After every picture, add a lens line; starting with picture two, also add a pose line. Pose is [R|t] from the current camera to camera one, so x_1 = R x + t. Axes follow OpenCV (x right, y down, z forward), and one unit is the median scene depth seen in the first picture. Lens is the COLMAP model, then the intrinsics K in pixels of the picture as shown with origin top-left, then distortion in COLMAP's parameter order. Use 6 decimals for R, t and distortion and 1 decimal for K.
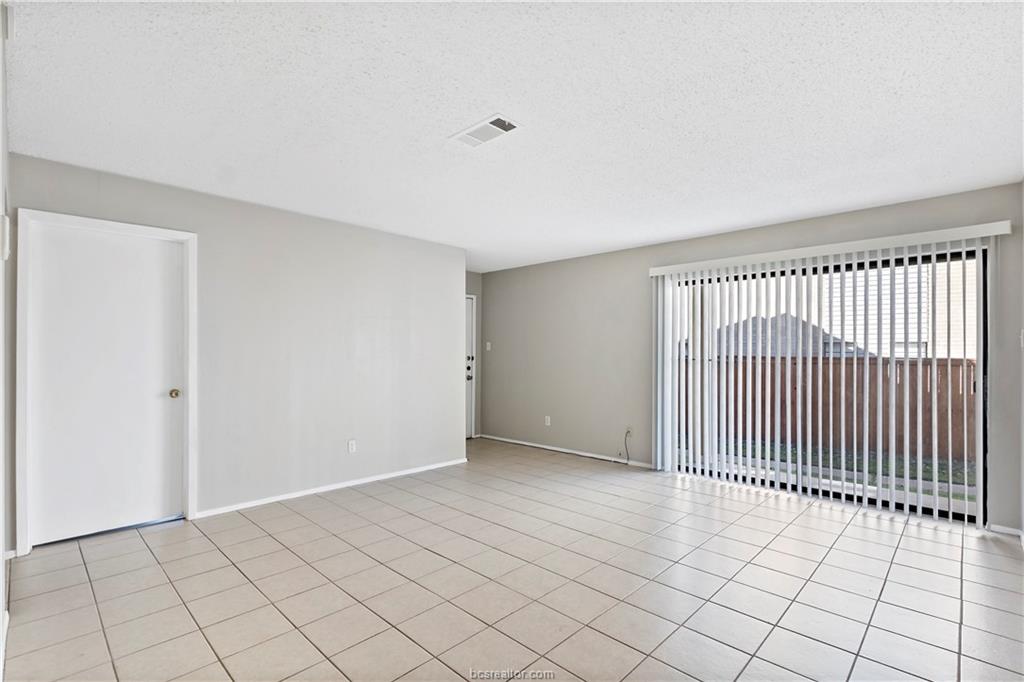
lens RADIAL K [[476.0, 0, 512.4], [0, 476.0, 347.8], [0, 0, 1]] dist [0.002985, 0.000585]
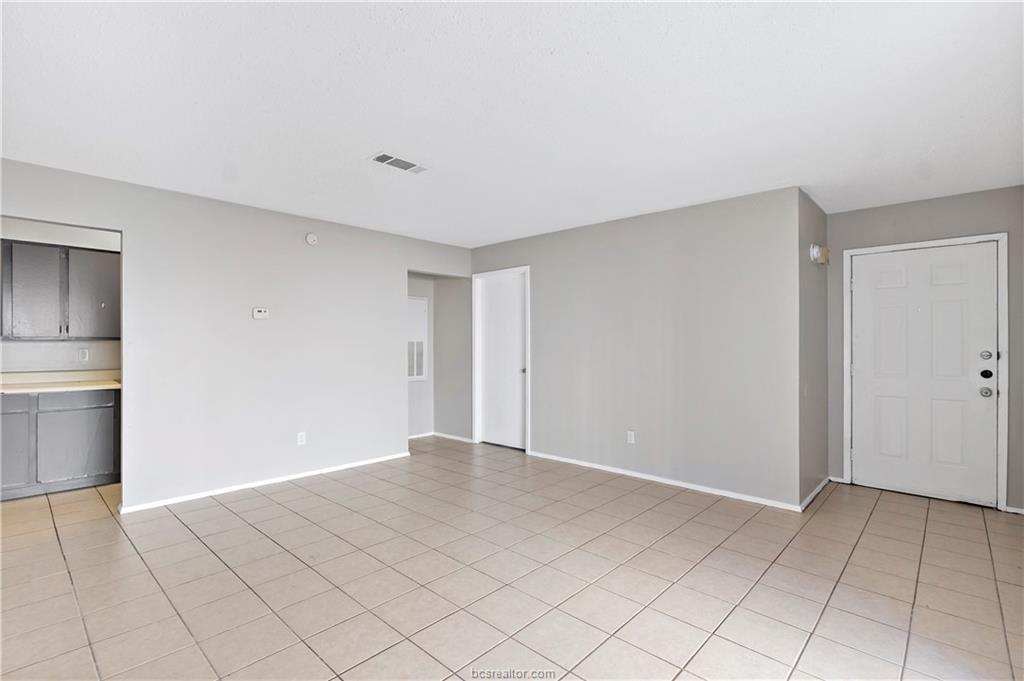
lens RADIAL K [[476.0, 0, 512.4], [0, 476.0, 342.5], [0, 0, 1]] dist [0.002985, 0.000585]
pose [[0.024613, -0.009658, -0.999650, 0.490823], [0.006561, 0.999933, -0.009499, 0.010643], [0.999676, -0.006325, 0.024675, 0.533689]]
